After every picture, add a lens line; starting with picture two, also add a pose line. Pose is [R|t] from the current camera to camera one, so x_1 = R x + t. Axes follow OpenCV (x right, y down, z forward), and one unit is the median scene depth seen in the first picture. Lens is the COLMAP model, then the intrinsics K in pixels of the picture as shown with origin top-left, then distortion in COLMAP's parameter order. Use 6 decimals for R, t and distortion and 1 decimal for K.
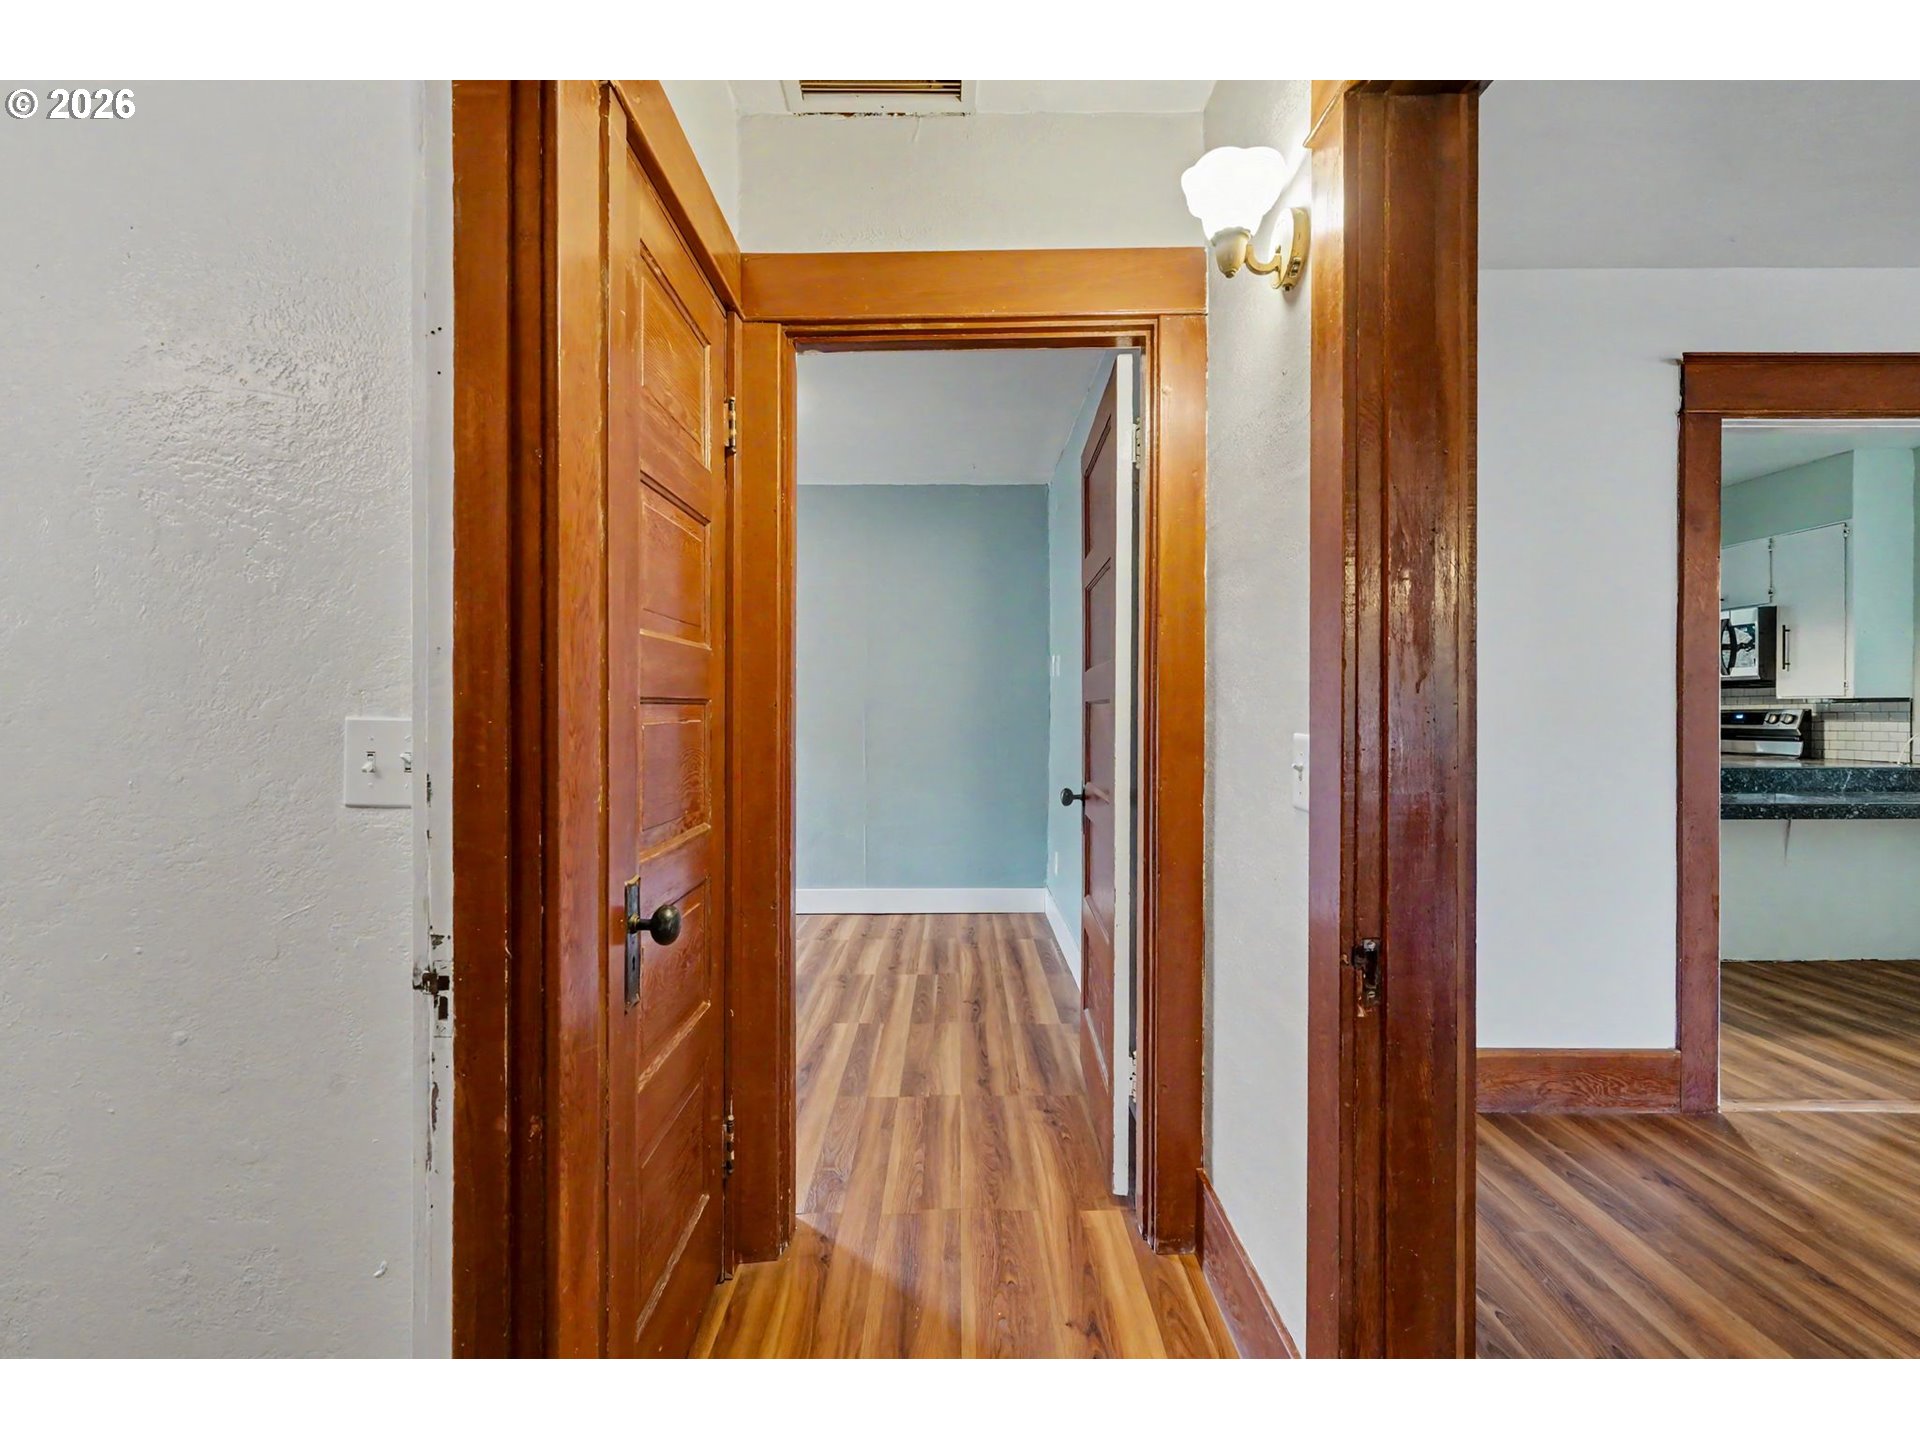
lens RADIAL K [[889.5, 0, 986.5], [0, 889.5, 722.3], [0, 0, 1]] dist [0.003844, 0.000876]
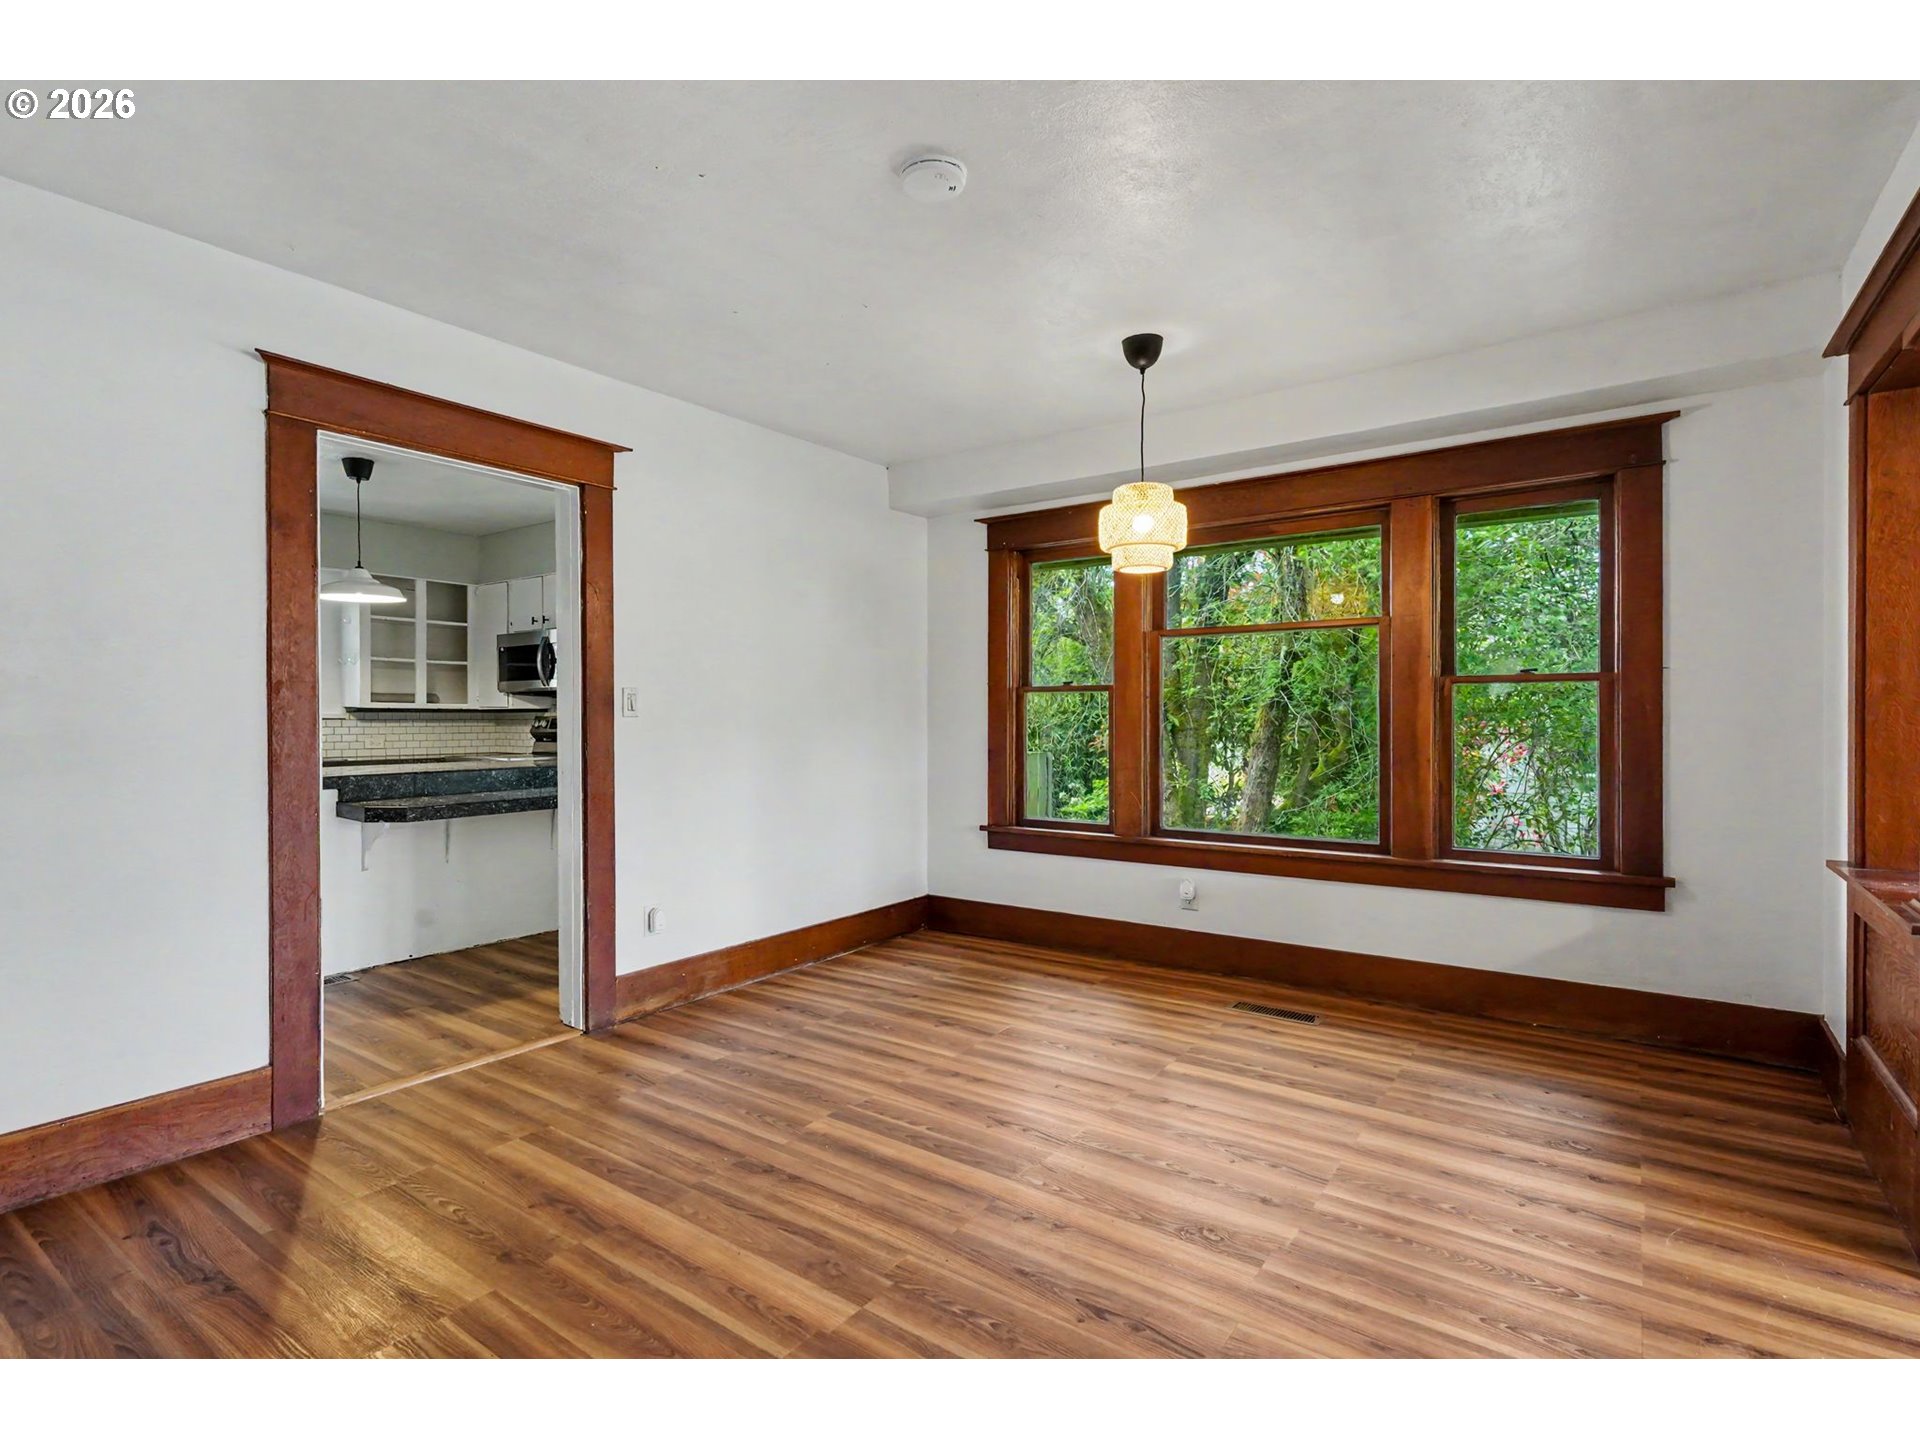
lens RADIAL K [[889.5, 0, 955.4], [0, 889.5, 723.3], [0, 0, 1]] dist [0.003844, 0.000876]
pose [[0.585524, -0.009400, 0.810600, 0.255611], [0.014579, 0.999893, 0.001064, 0.002078], [-0.810524, 0.011195, 0.585599, -0.107058]]
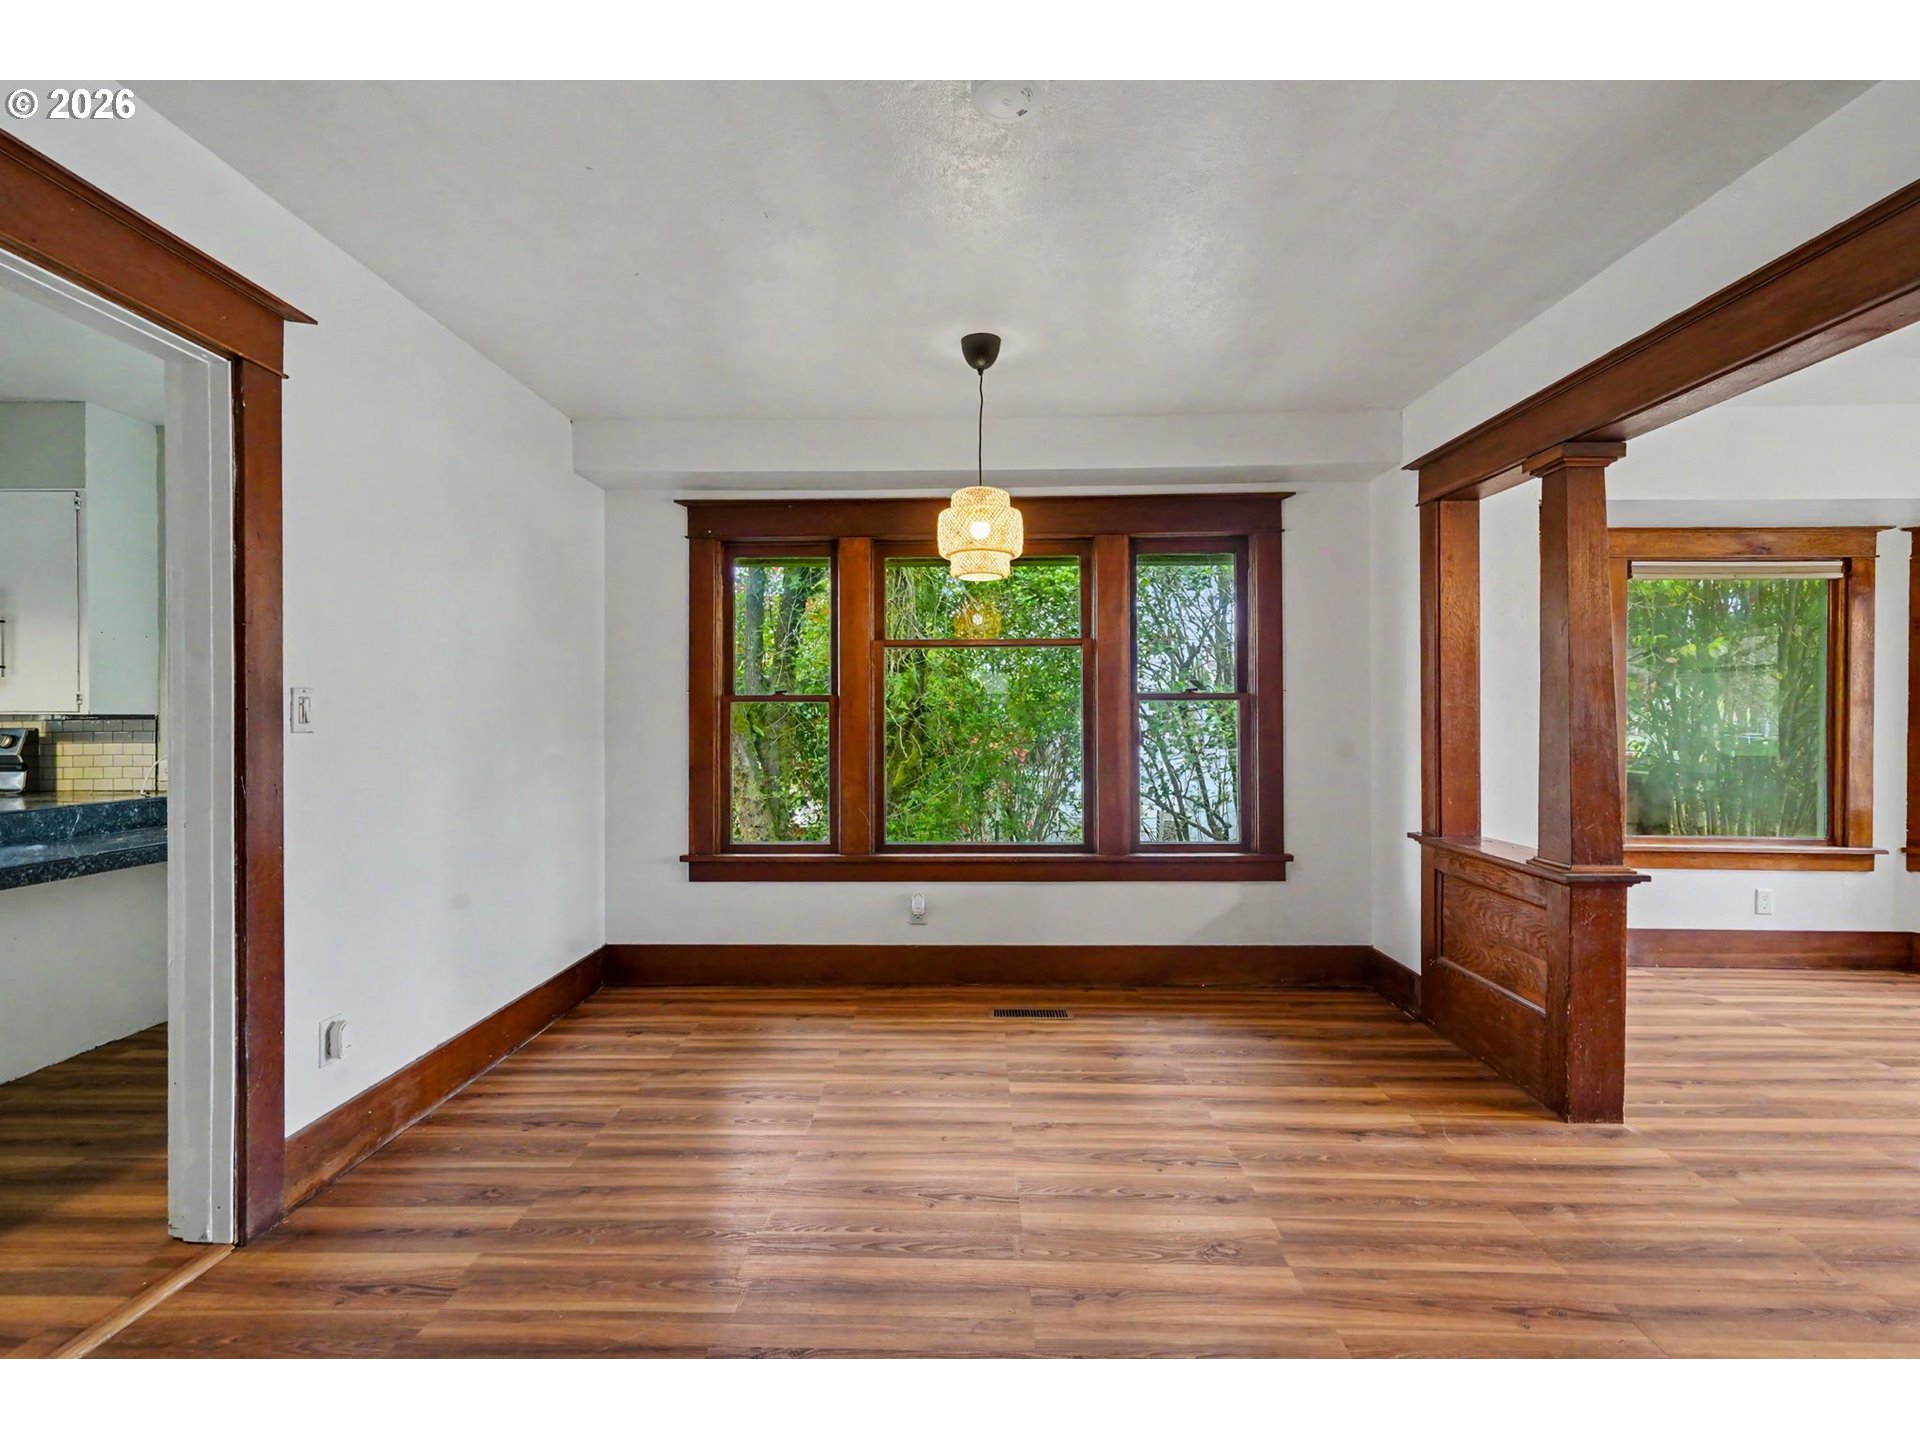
lens RADIAL K [[889.5, 0, 958.5], [0, 889.5, 716.5], [0, 0, 1]] dist [0.003844, 0.000876]
pose [[0.054687, 0.008750, 0.998465, 0.234453], [0.017878, 0.999793, -0.009741, -0.003606], [-0.998344, 0.018383, 0.054519, 0.198627]]
